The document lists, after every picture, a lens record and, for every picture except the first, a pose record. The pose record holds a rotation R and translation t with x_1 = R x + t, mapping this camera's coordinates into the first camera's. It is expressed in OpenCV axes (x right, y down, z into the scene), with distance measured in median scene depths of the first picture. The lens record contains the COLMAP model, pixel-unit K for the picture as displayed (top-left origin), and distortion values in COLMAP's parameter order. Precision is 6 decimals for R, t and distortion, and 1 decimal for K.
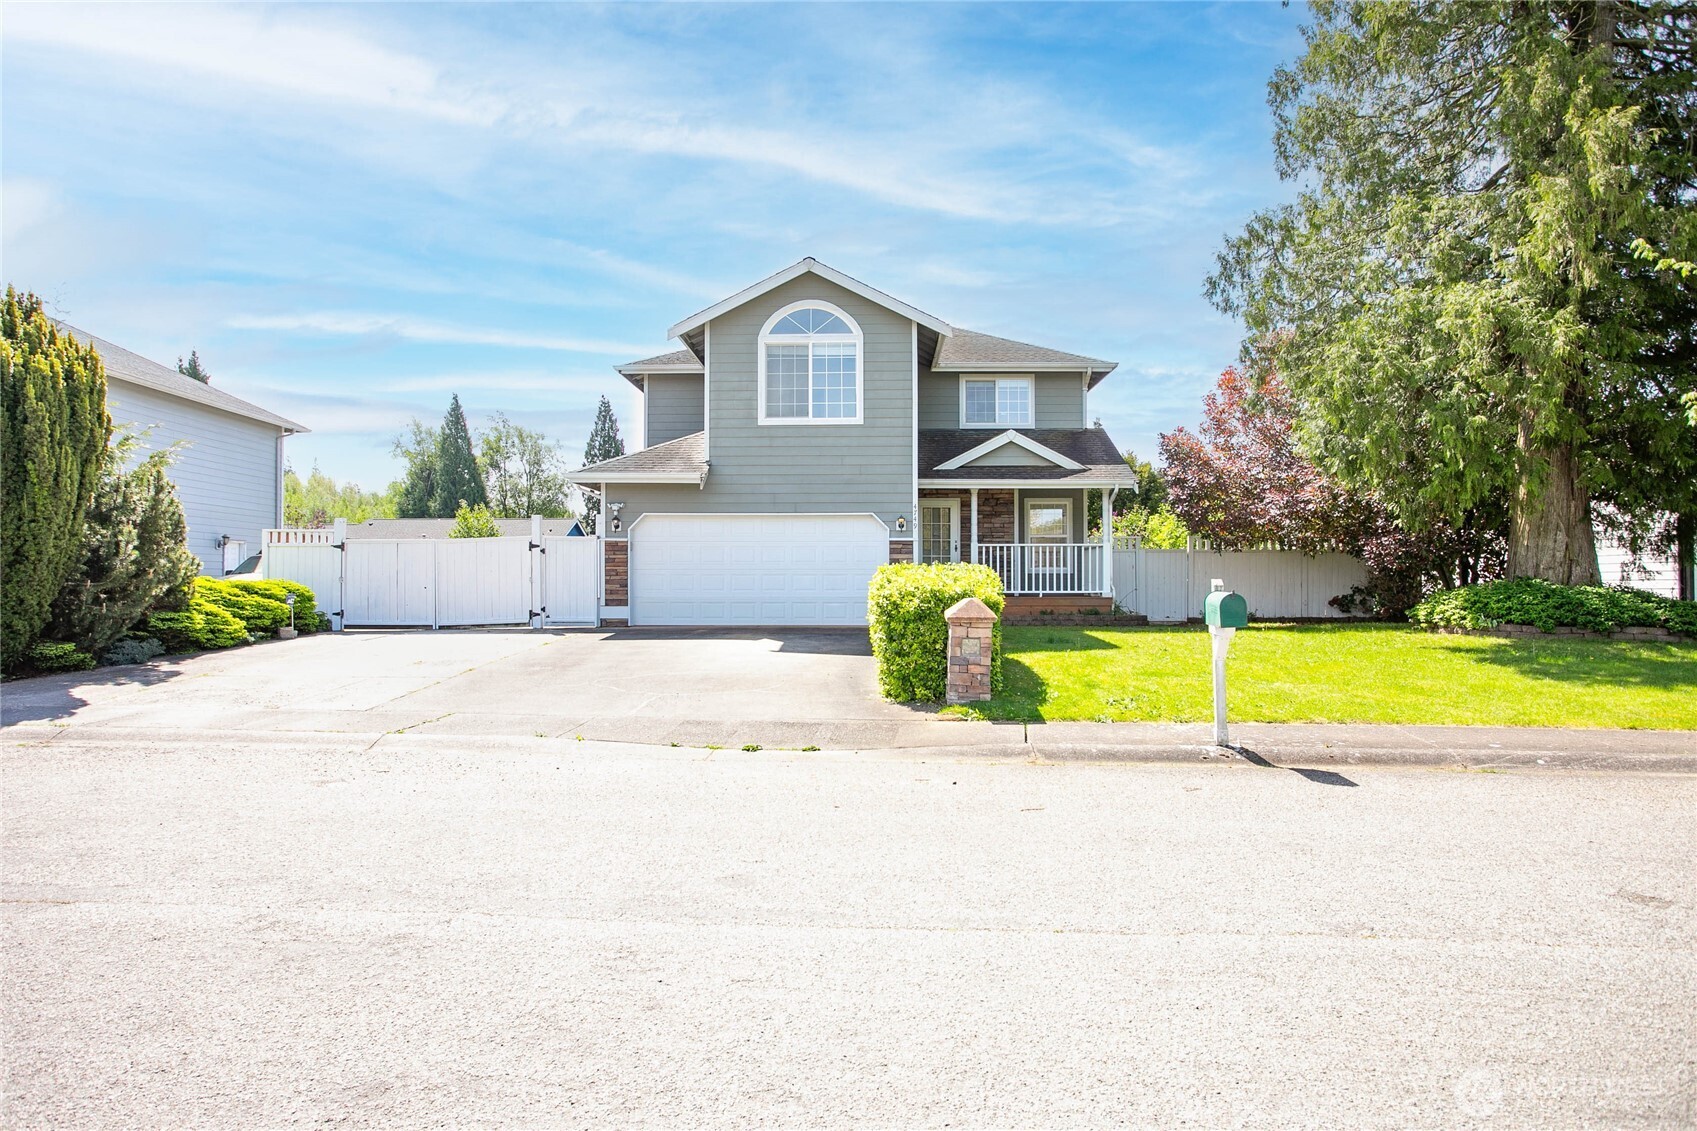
lens RADIAL K [[1016.8, 0, 850.0], [0, 1016.8, 567.4], [0, 0, 1]] dist [-0.026029, 0.015376]
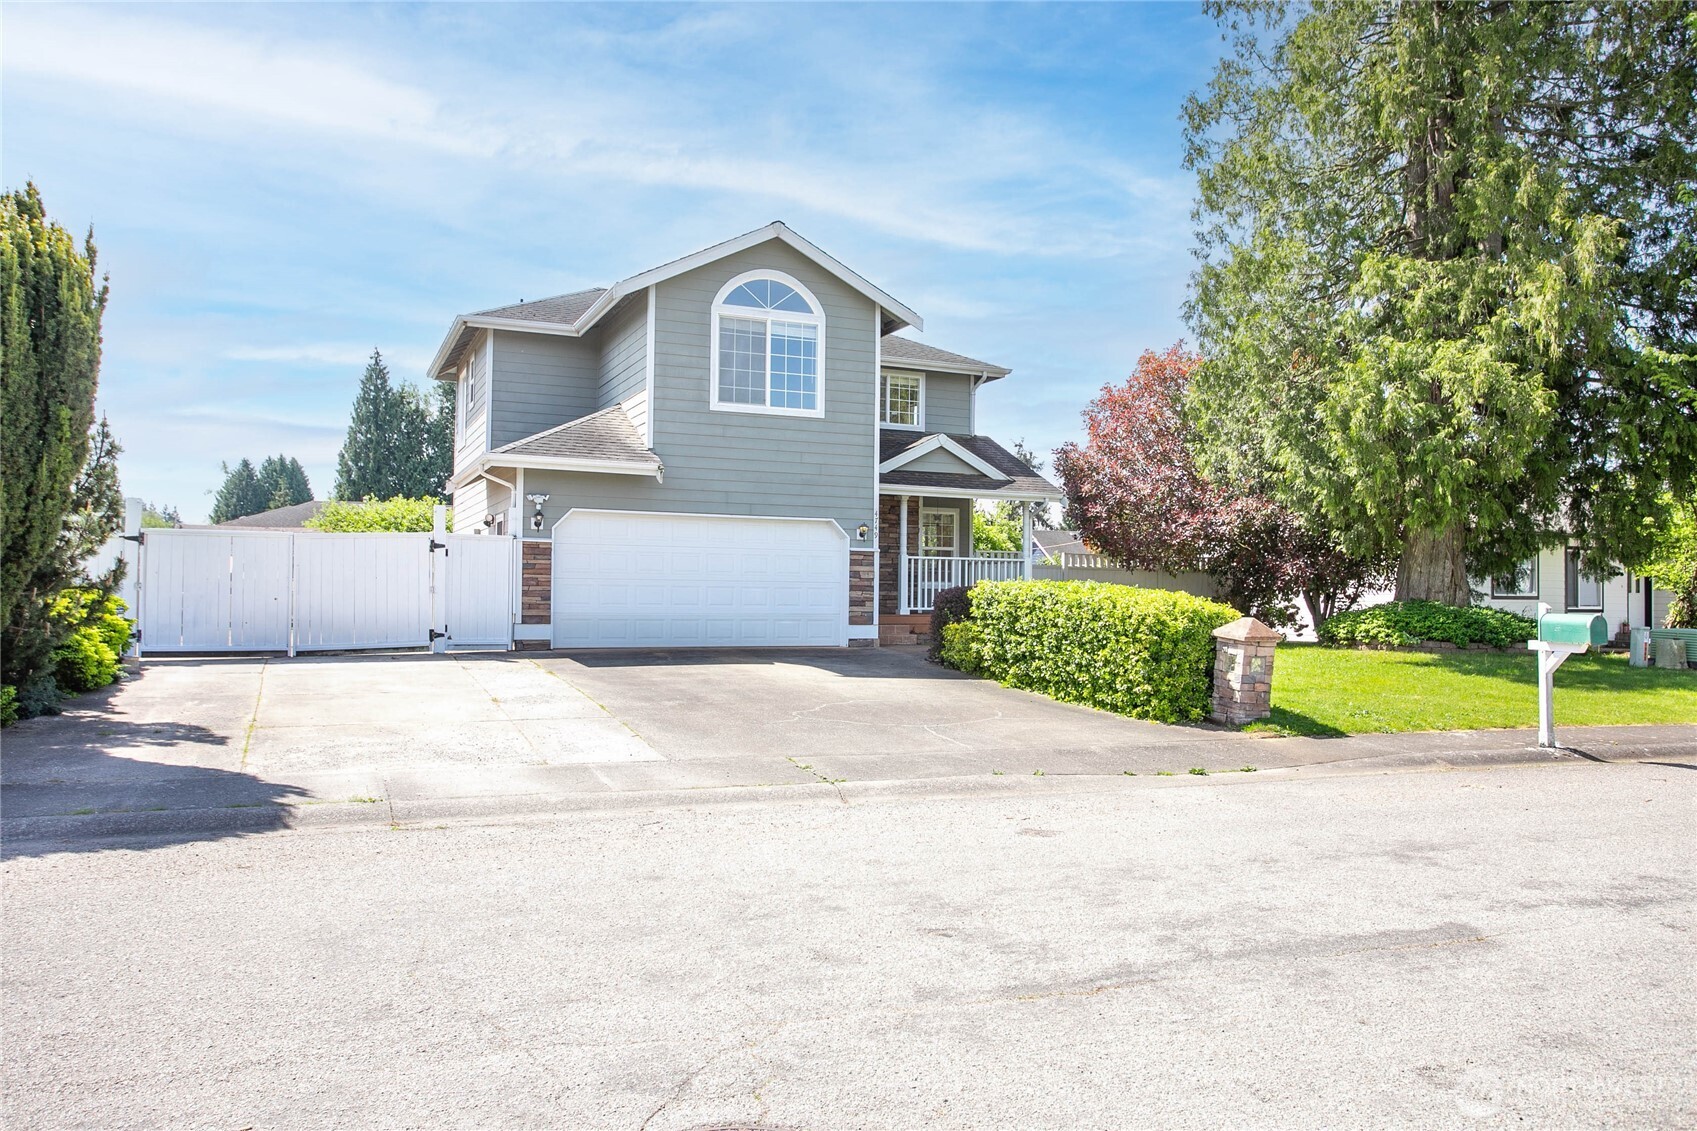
lens RADIAL K [[1215.1, 0, 848.7], [0, 1215.1, 566.4], [0, 0, 1]] dist [-0.002105, -0.001397]
pose [[0.904566, 0.020614, 0.425836, -0.413930], [-0.017417, 0.999783, -0.011400, -0.000445], [-0.425979, 0.002895, 0.904729, 0.035809]]
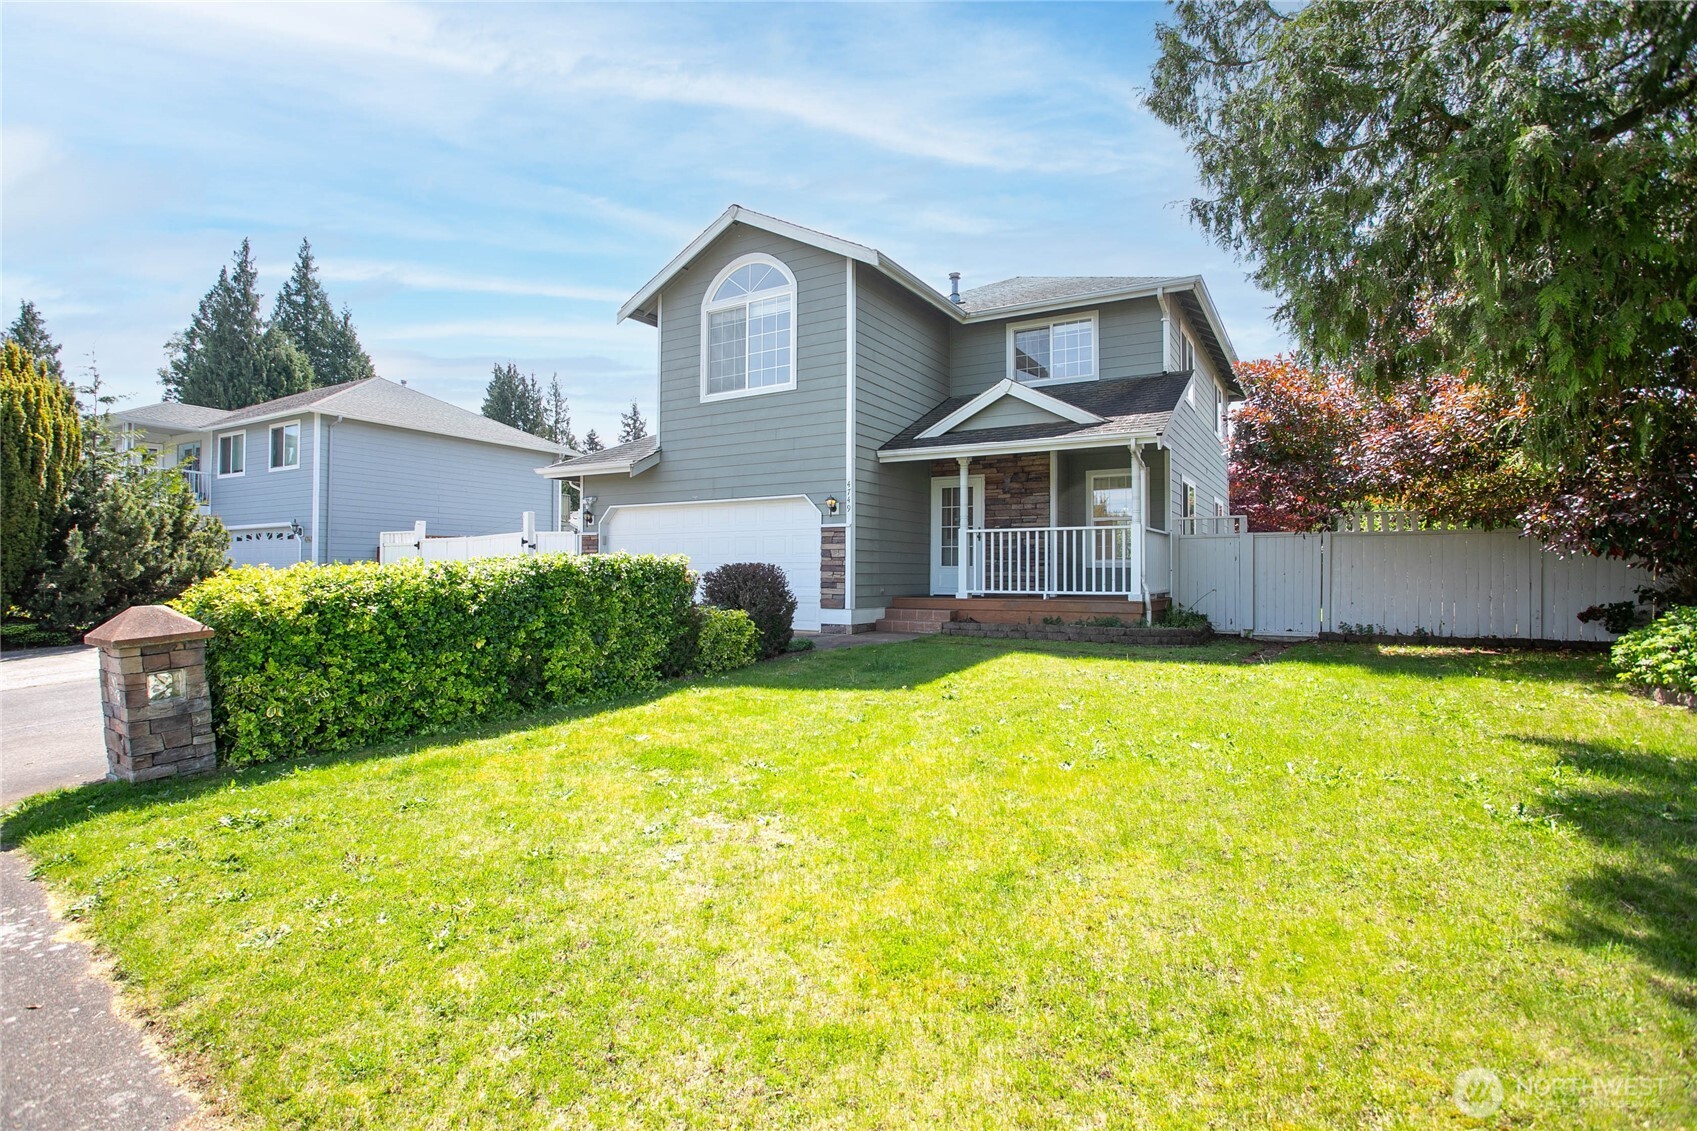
lens RADIAL K [[813.7, 0, 847.0], [0, 813.7, 562.1], [0, 0, 1]] dist [-0.046813, 0.000769]
pose [[0.865416, -0.004453, -0.501034, 0.382689], [0.003081, 0.999989, -0.003565, 0.003869], [0.501044, 0.001542, 0.865420, 0.442040]]
